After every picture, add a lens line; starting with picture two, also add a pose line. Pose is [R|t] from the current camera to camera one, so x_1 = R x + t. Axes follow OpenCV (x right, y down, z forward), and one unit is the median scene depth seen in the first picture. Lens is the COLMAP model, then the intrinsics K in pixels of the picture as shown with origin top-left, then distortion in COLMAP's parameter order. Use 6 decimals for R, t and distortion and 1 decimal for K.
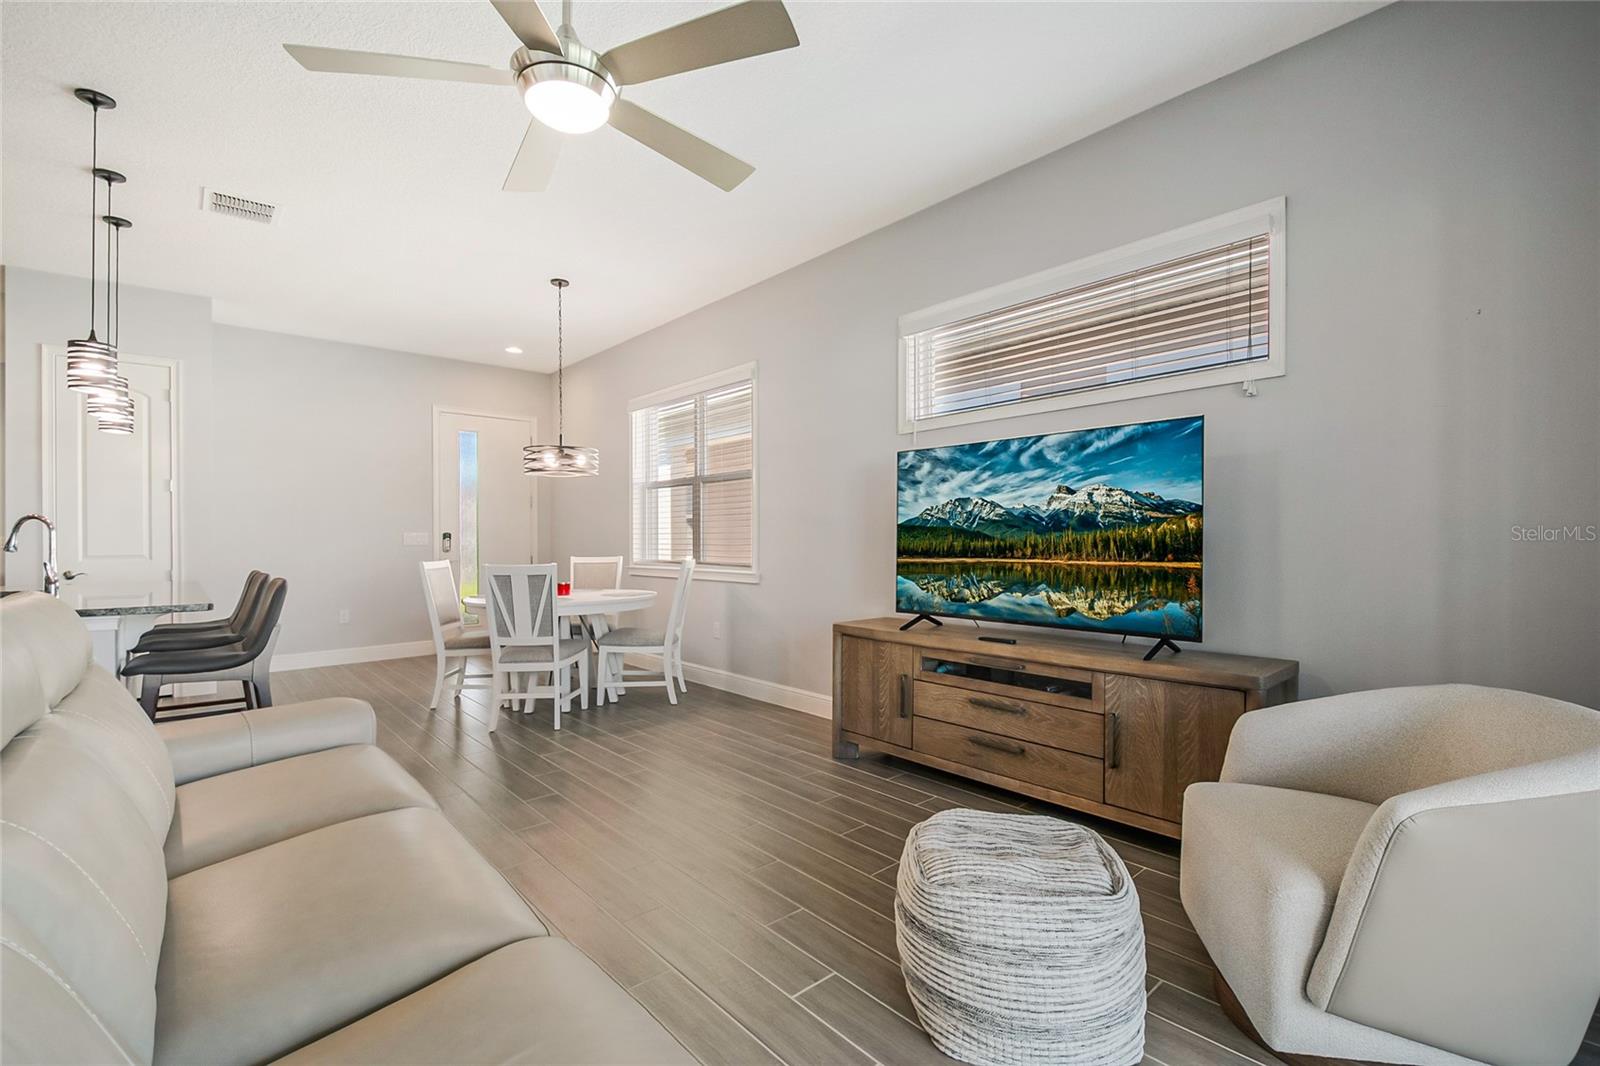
lens RADIAL K [[694.5, 0, 802.9], [0, 694.5, 541.9], [0, 0, 1]] dist [-0.016011, -0.000194]
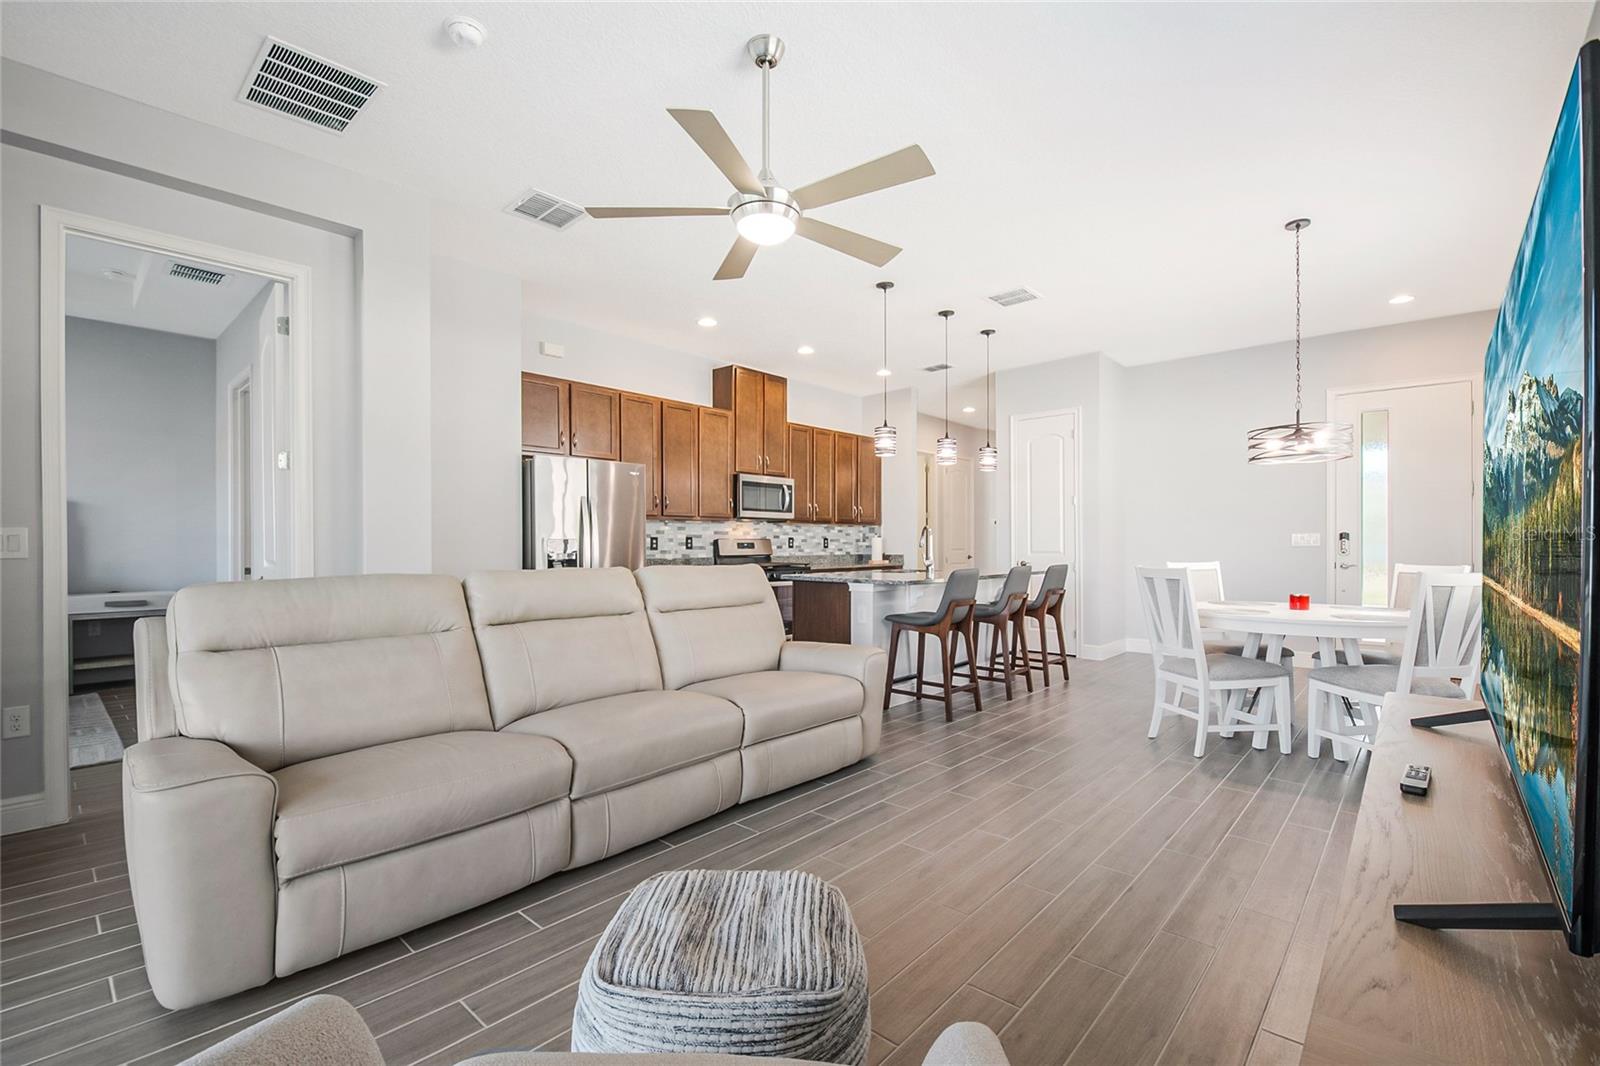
lens RADIAL K [[694.5, 0, 802.9], [0, 694.5, 541.9], [0, 0, 1]] dist [-0.016011, -0.000194]
pose [[0.097827, 0.003745, -0.995196, 0.419844], [-0.004557, 0.999984, 0.003315, -0.002174], [0.995193, 0.004211, 0.097843, 0.367075]]
